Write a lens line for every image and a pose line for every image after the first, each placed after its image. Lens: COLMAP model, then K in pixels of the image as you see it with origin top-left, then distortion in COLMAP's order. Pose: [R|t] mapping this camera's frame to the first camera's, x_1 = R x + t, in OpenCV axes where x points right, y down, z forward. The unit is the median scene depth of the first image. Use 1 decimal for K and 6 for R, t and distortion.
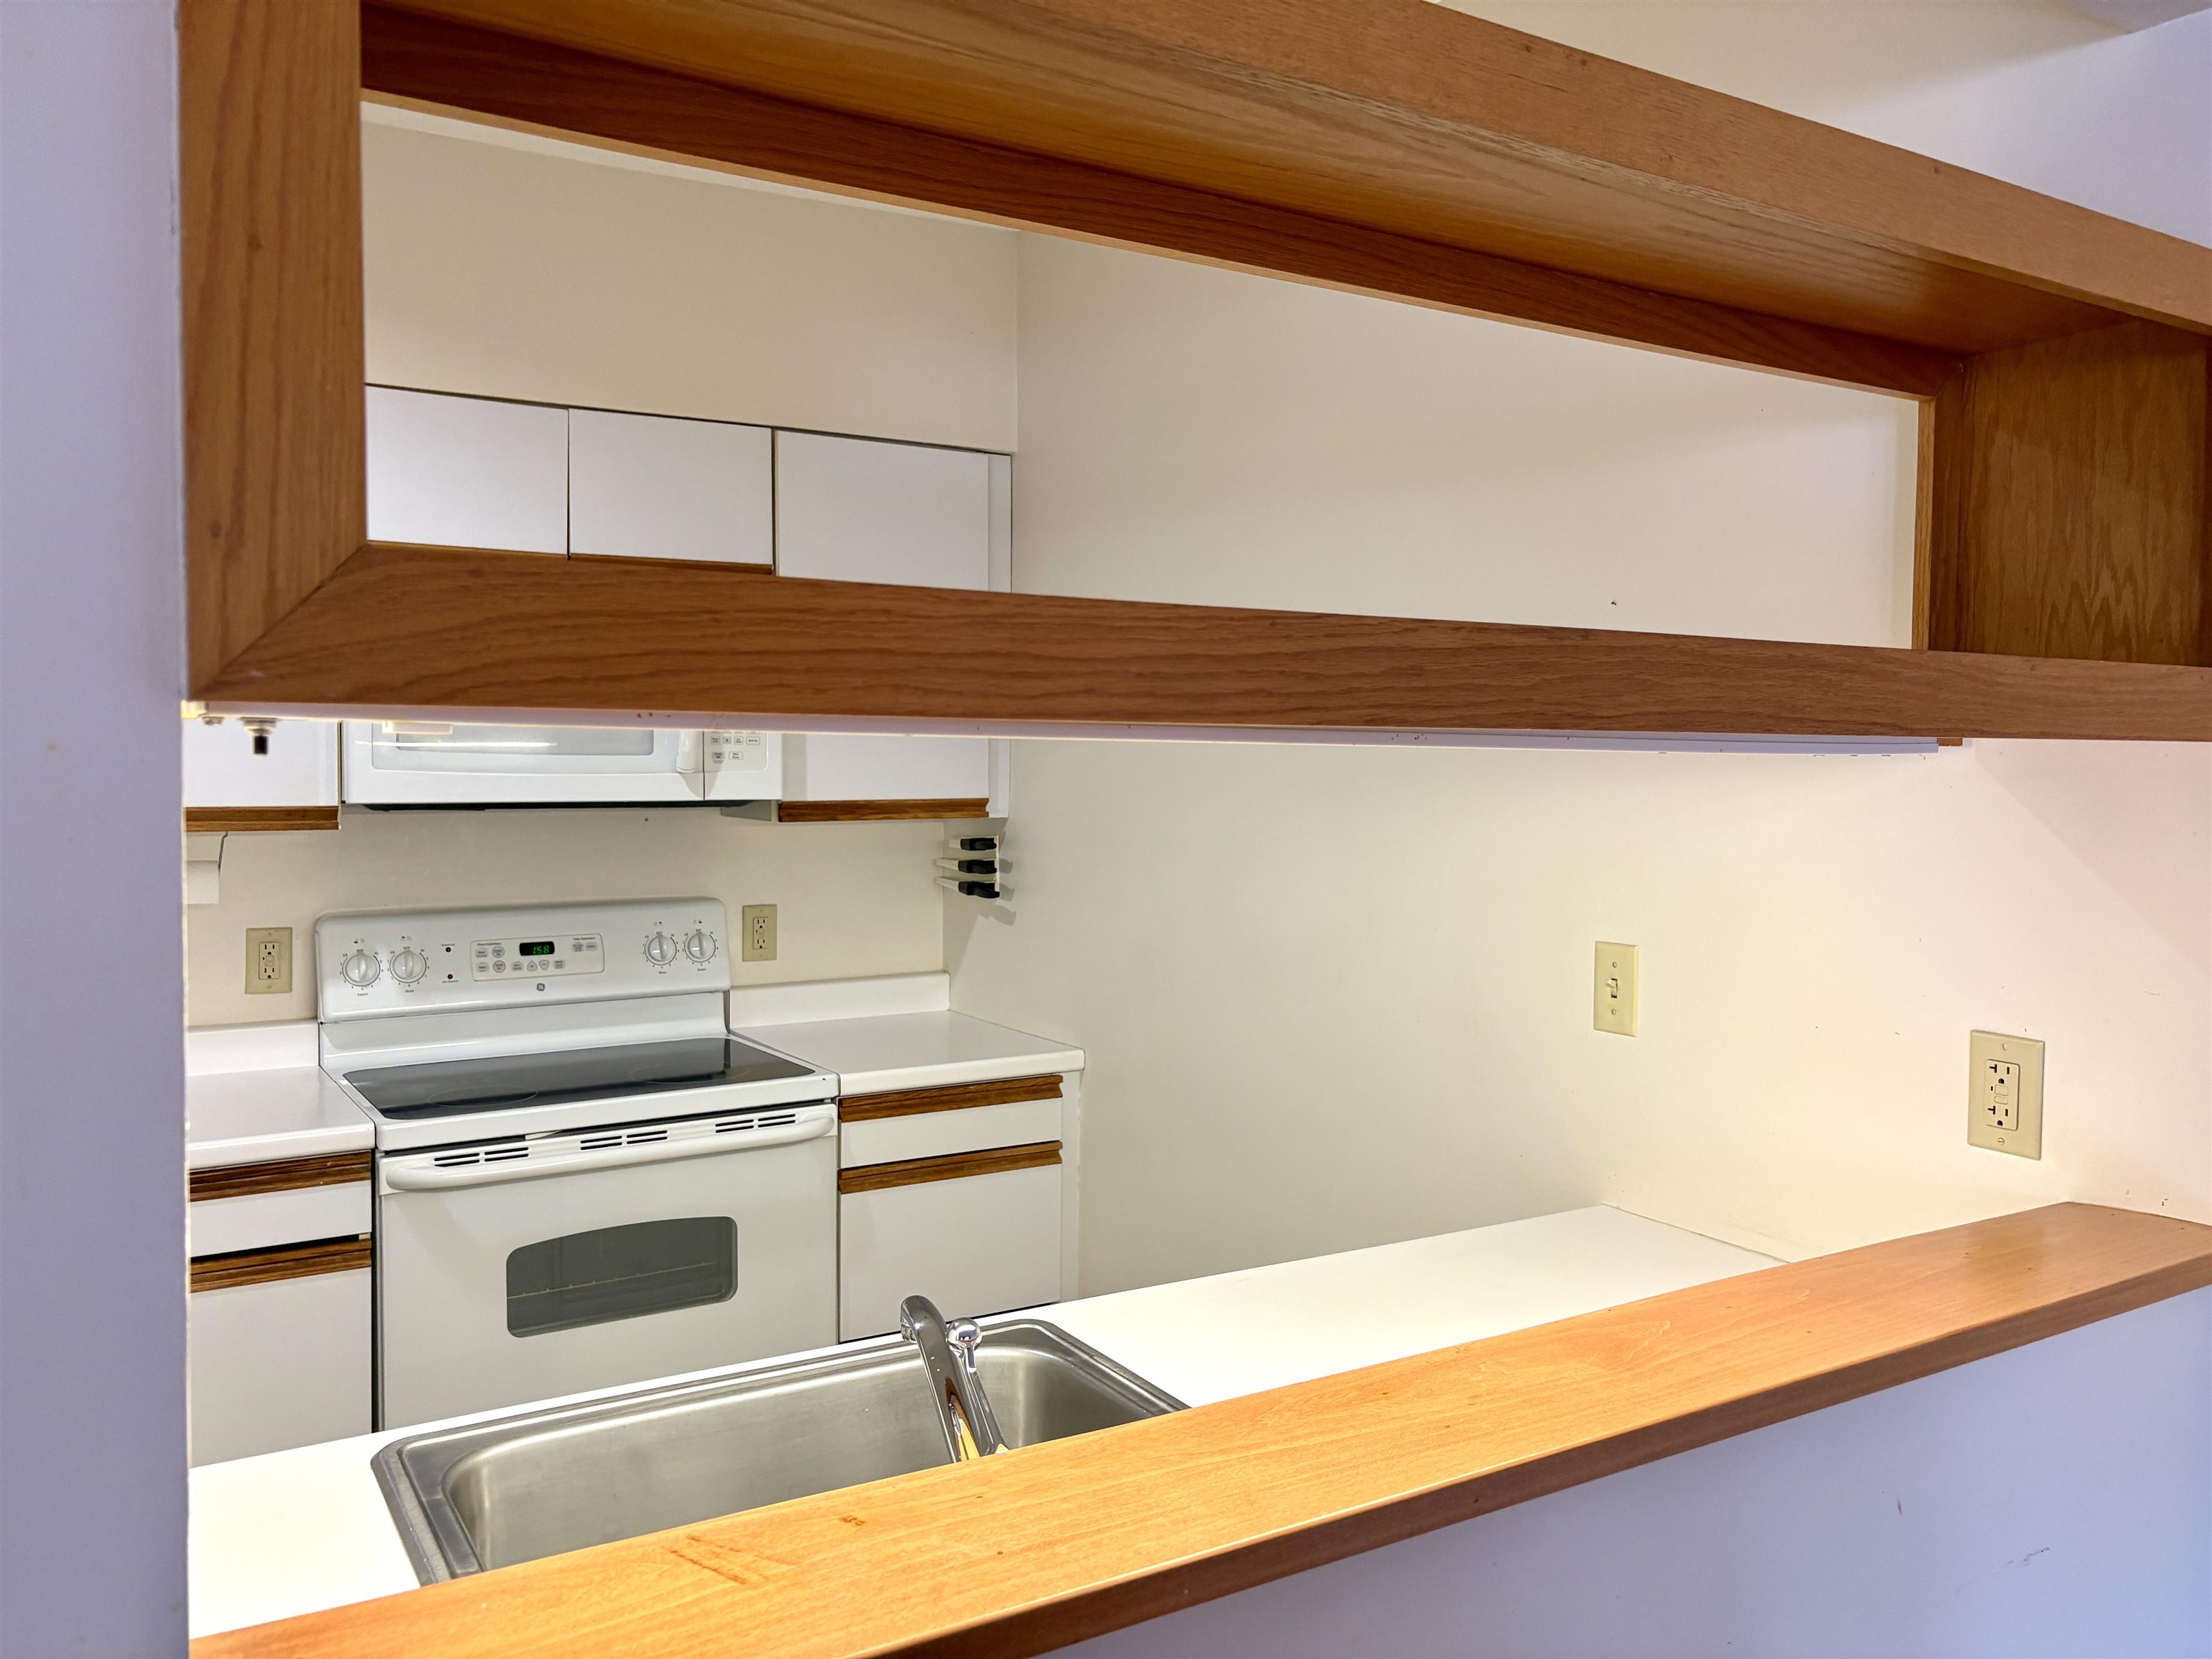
lens RADIAL K [[1671.1, 0, 1188.8], [0, 1671.1, 838.1], [0, 0, 1]] dist [0.006704, -0.080705]
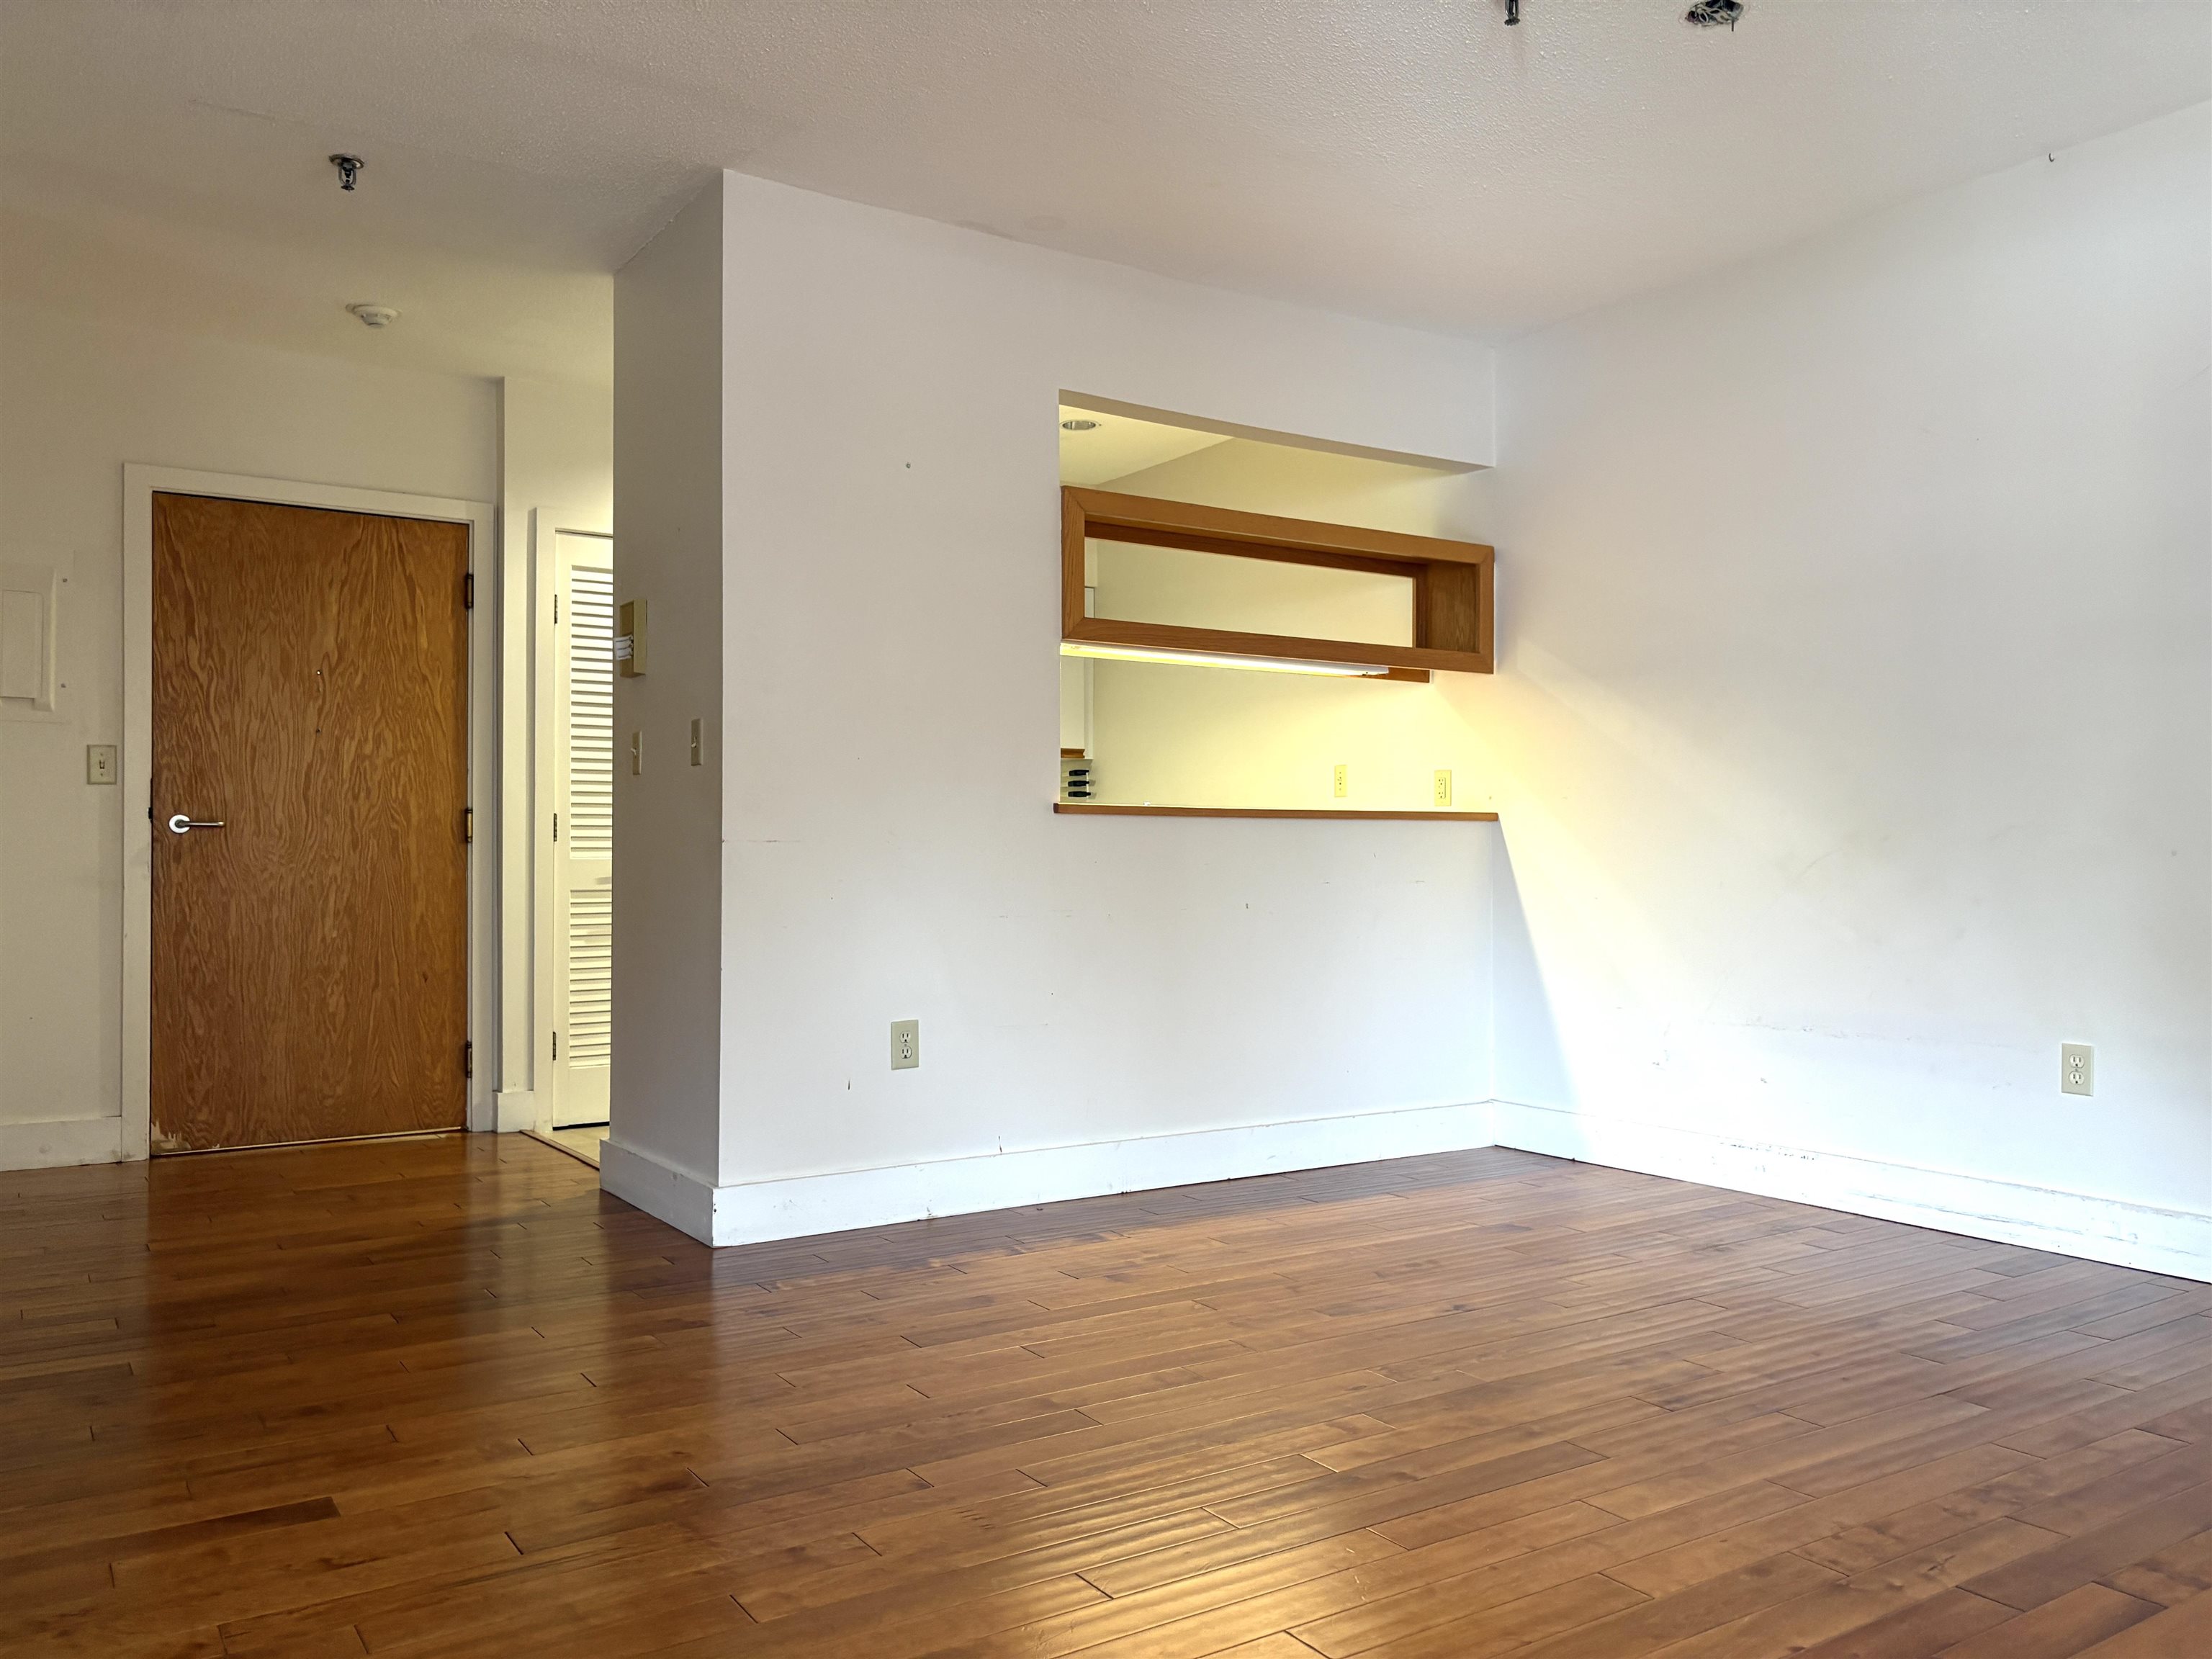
lens RADIAL K [[1663.6, 0, 1106.0], [0, 1663.6, 829.5], [0, 0, 1]] dist [0.061796, -0.084024]
pose [[0.999967, -0.003466, 0.007372, -0.120722], [0.003971, 0.997566, -0.069610, 0.247471], [-0.007113, 0.069637, 0.997547, -1.205423]]
